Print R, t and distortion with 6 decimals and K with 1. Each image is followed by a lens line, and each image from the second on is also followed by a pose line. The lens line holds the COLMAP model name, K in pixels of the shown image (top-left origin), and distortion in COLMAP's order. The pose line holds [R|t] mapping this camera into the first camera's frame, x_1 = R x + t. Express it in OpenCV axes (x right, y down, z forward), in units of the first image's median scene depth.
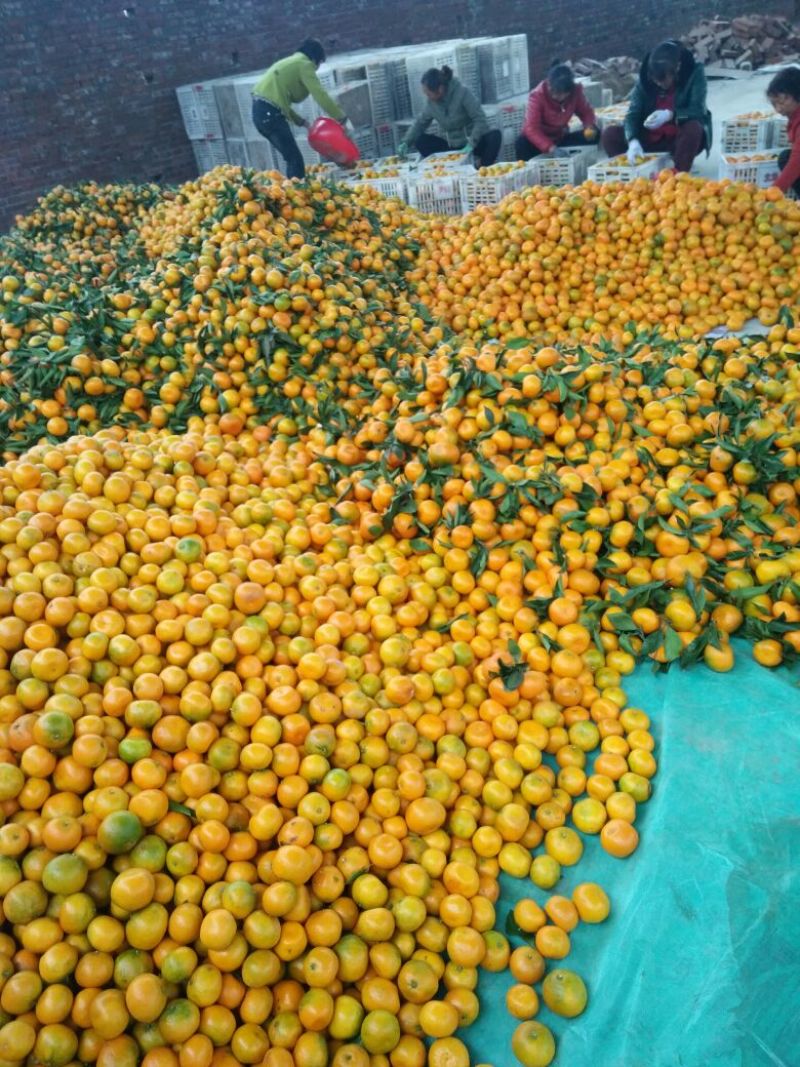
lens RADIAL K [[818.6, 0, 388.0], [0, 818.6, 548.7], [0, 0, 1]] dist [0.072489, -0.128048]
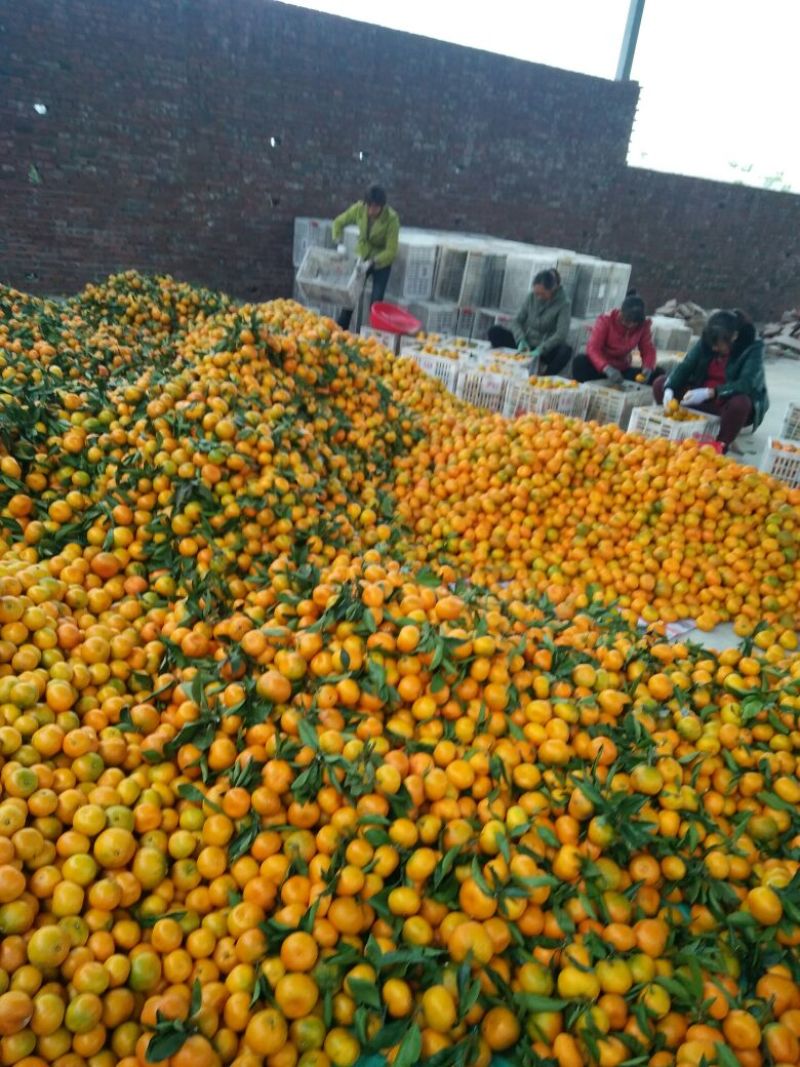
lens RADIAL K [[818.6, 0, 388.0], [0, 818.6, 548.7], [0, 0, 1]] dist [0.072489, -0.128048]
pose [[0.949917, 0.305710, -0.064803, 0.191162], [-0.312175, 0.937786, -0.152001, -0.157634], [0.014303, 0.164618, 0.986254, 0.142297]]
